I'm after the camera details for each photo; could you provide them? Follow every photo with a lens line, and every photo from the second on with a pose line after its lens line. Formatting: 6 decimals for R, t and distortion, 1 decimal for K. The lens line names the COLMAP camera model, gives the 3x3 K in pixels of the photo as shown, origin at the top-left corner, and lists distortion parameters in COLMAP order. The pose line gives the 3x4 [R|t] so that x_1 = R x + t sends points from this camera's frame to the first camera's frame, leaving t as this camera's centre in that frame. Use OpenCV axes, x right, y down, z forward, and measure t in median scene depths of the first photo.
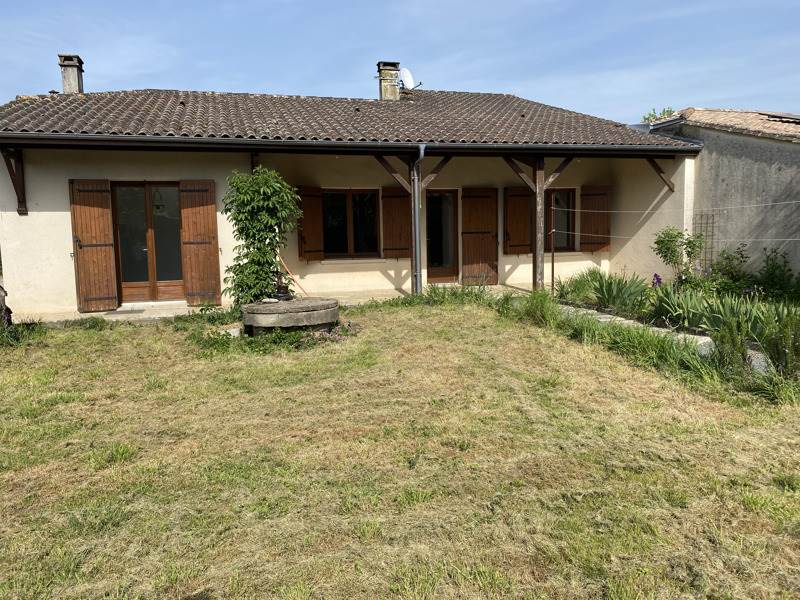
lens RADIAL K [[612.2, 0, 399.9], [0, 612.2, 299.3], [0, 0, 1]] dist [0.013056, -0.006120]
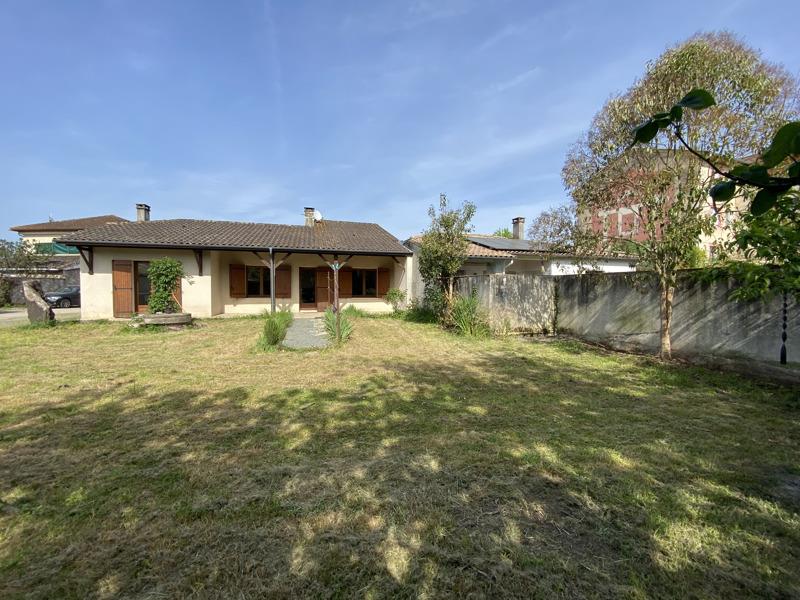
lens RADIAL K [[325.7, 0, 400.3], [0, 325.7, 301.5], [0, 0, 1]] dist [0.003487, -0.000025]
pose [[0.999315, 0.027816, -0.024393, 0.484415], [-0.029313, 0.997562, -0.063325, 0.006046], [0.022572, 0.063996, 0.997695, -0.159535]]
